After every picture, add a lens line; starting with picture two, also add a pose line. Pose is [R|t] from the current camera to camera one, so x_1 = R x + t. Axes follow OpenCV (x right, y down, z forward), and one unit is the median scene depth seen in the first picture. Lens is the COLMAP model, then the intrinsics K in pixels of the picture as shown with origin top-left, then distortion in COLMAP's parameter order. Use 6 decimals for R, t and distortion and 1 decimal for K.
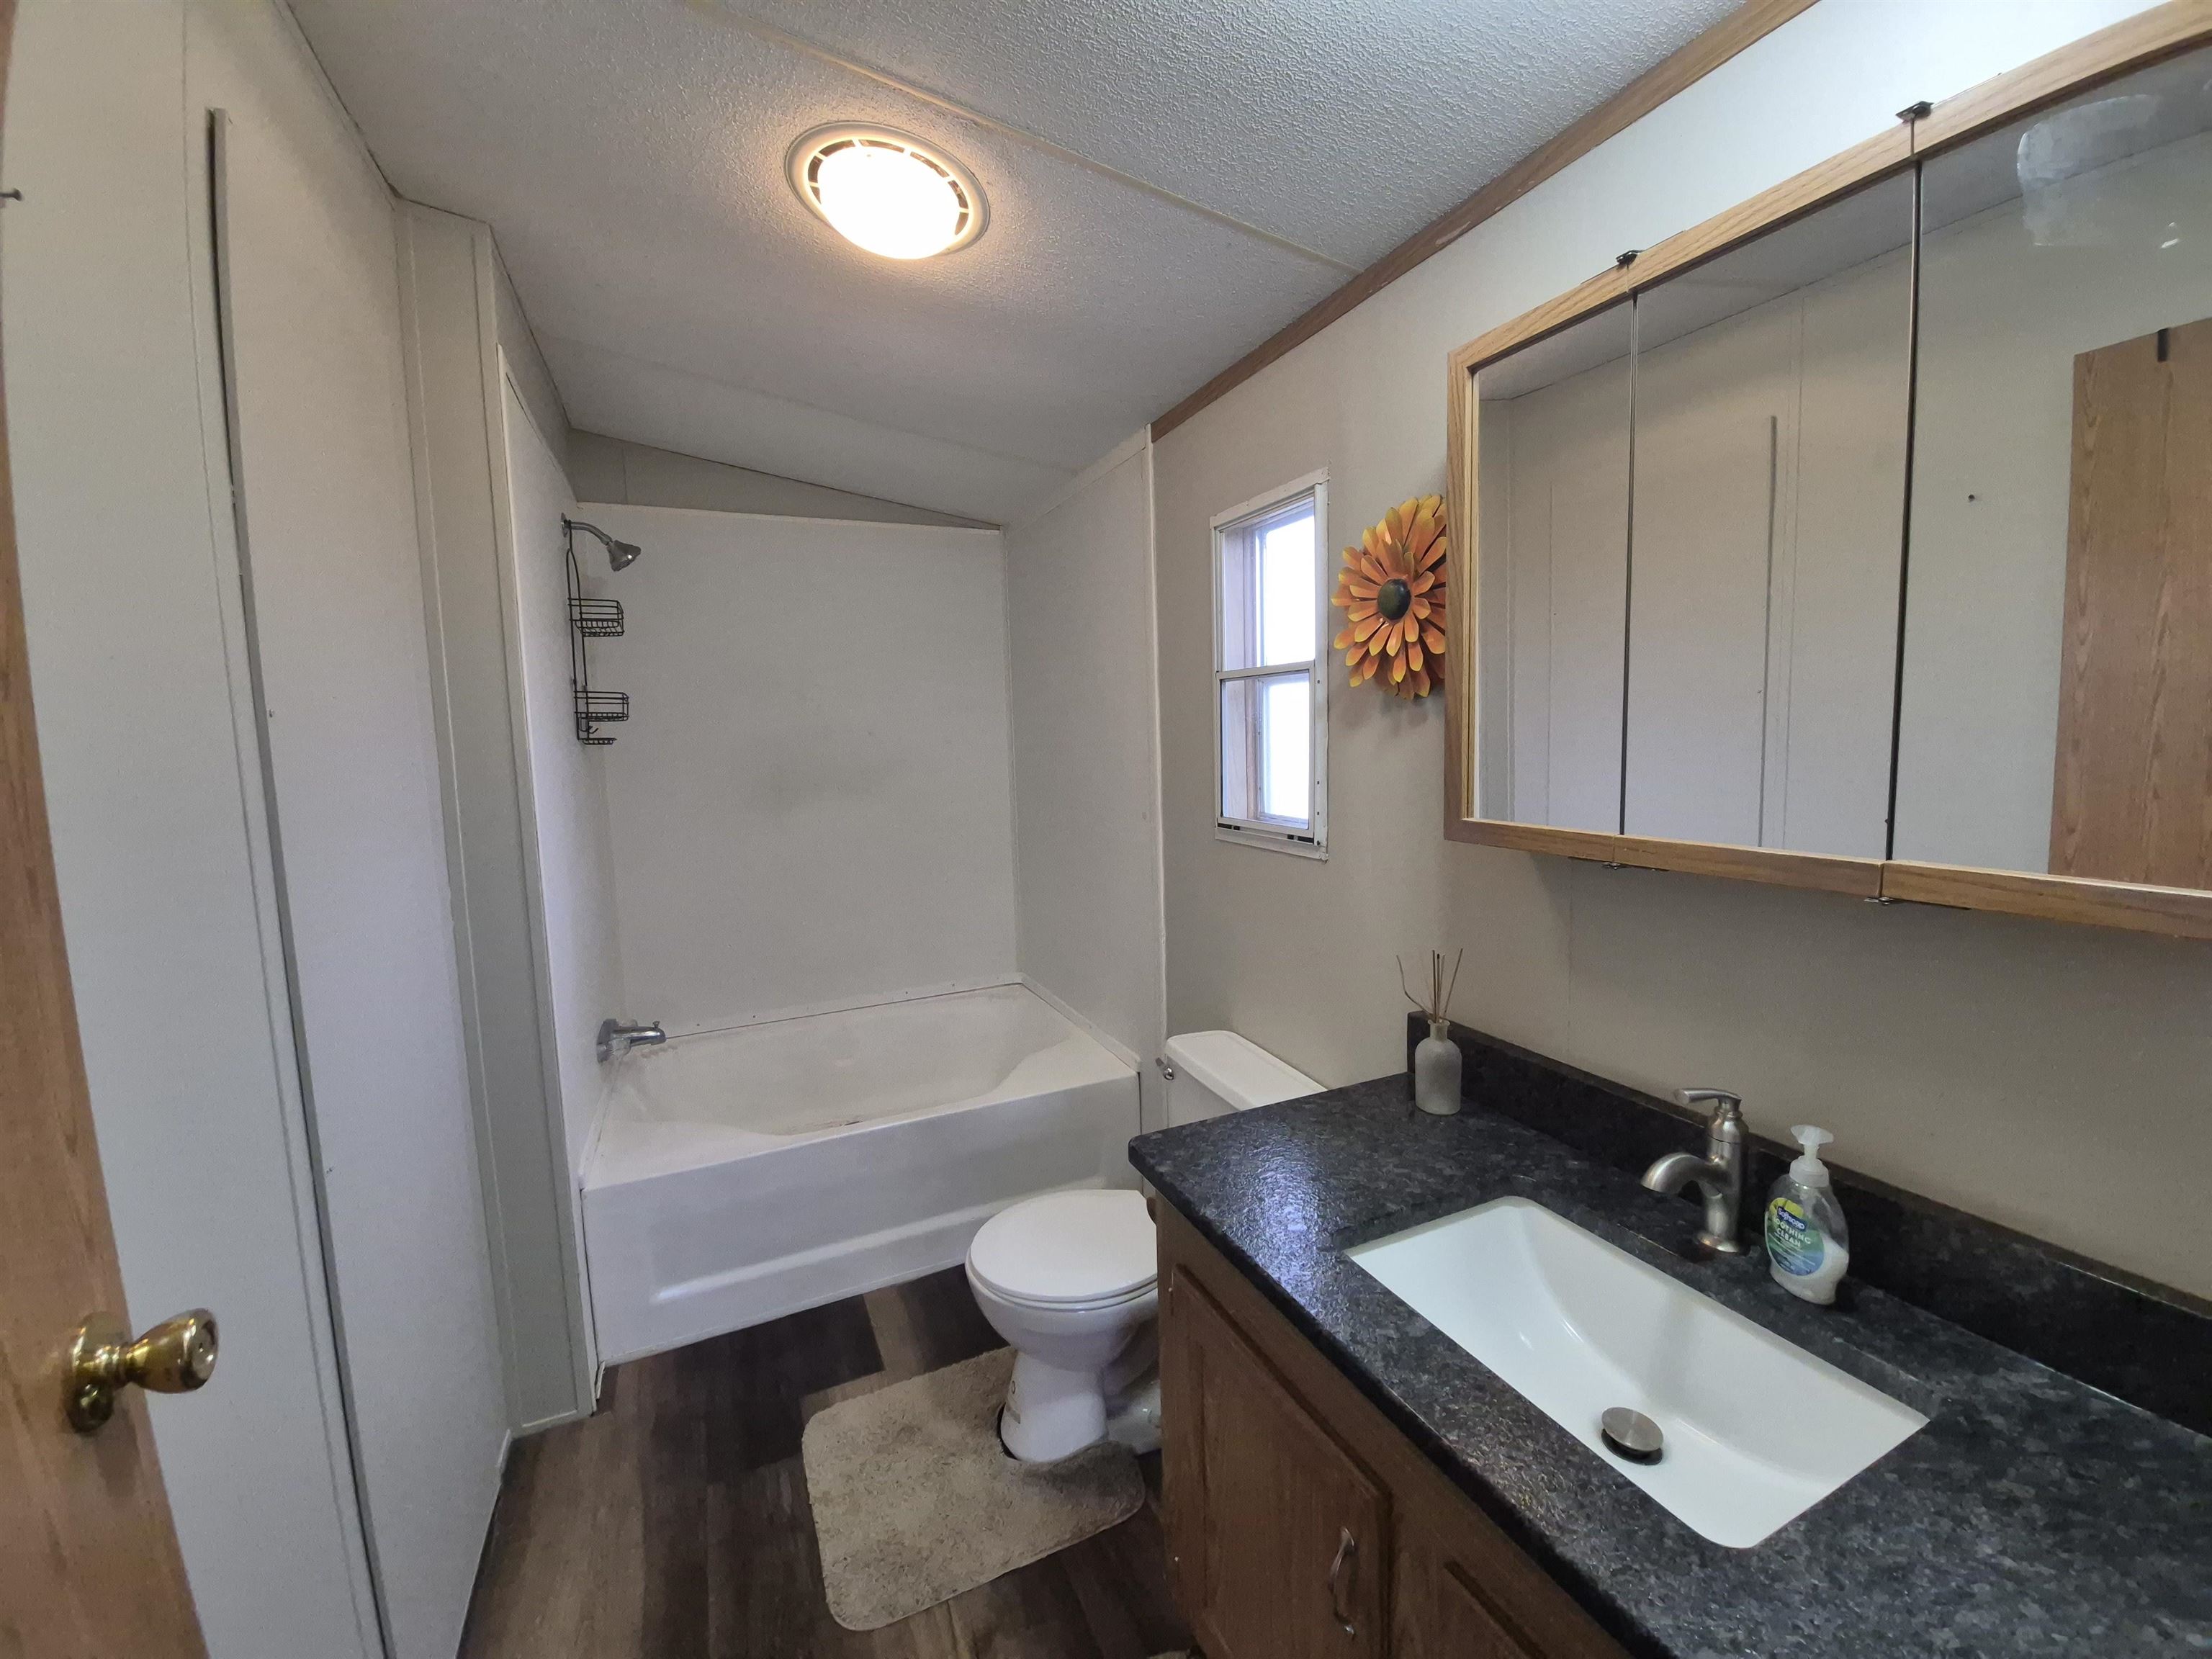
lens RADIAL K [[883.1, 0, 1106.2], [0, 883.1, 825.8], [0, 0, 1]] dist [-0.013081, -0.001470]
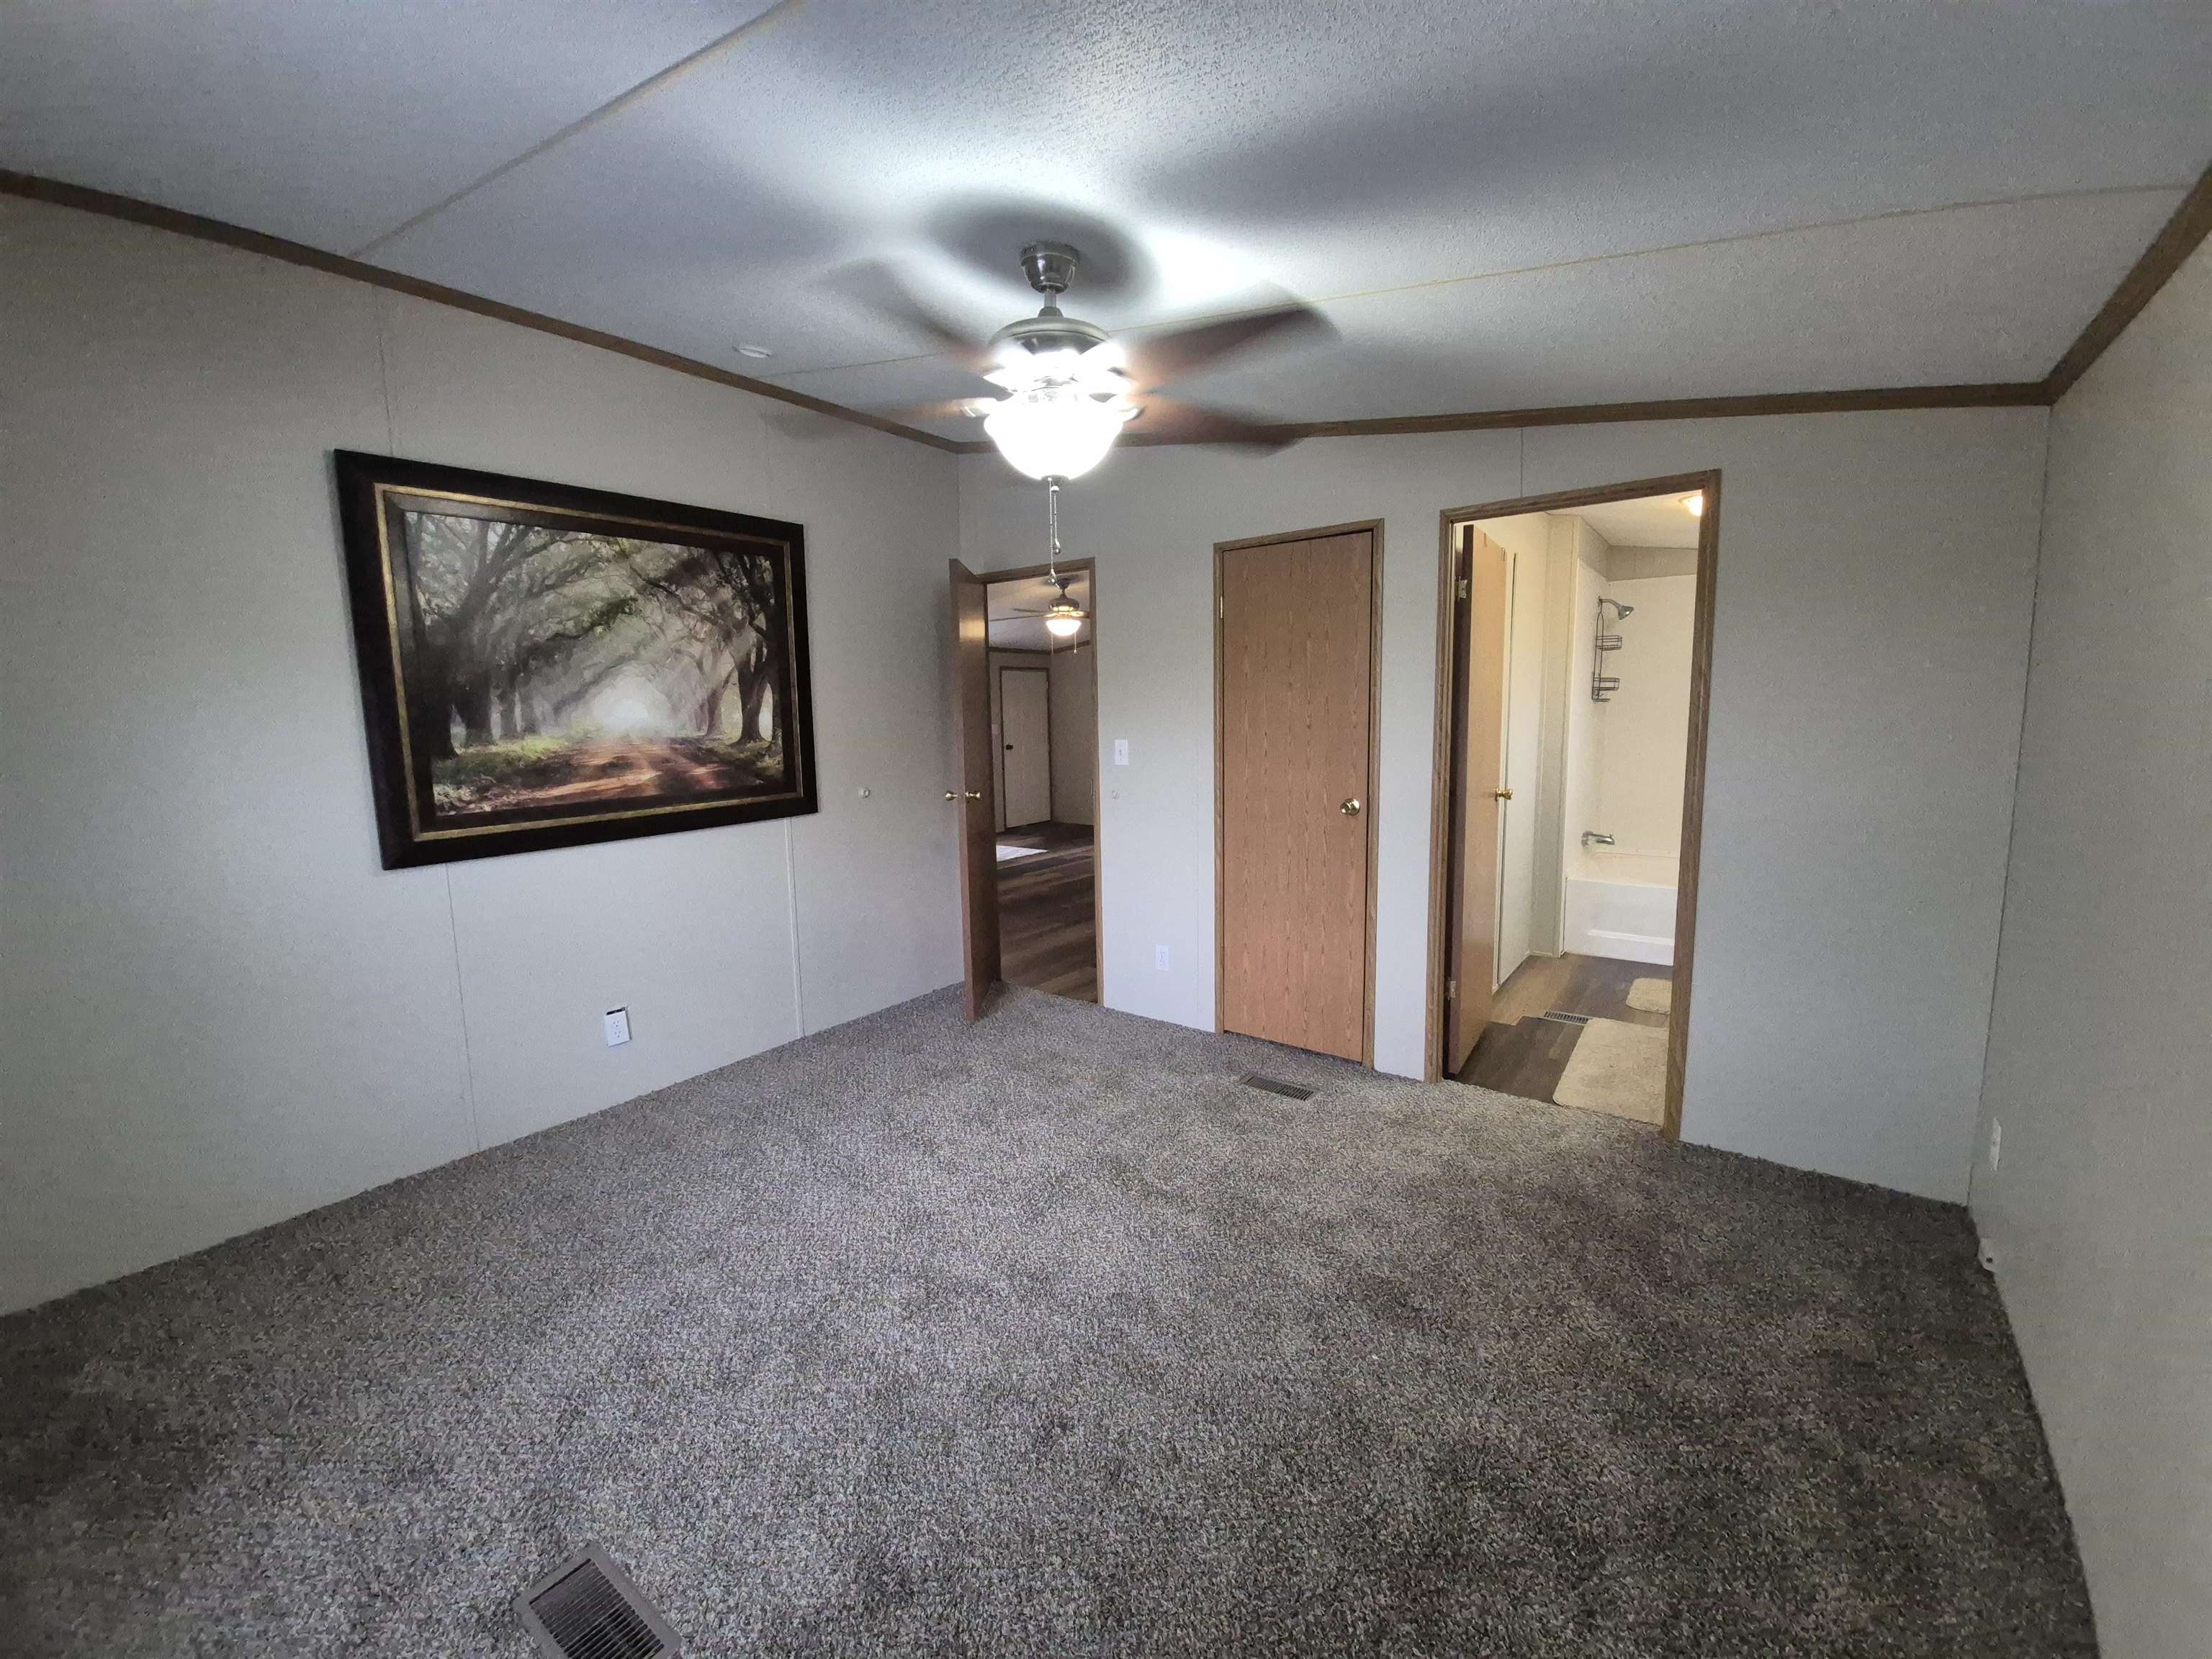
lens RADIAL K [[883.1, 0, 1101.7], [0, 883.1, 821.7], [0, 0, 1]] dist [-0.013081, -0.001470]
pose [[0.476547, 0.130619, -0.869391, 0.757876], [-0.075113, 0.991335, 0.107768, 0.059576], [0.875934, 0.013946, 0.482229, -1.121100]]
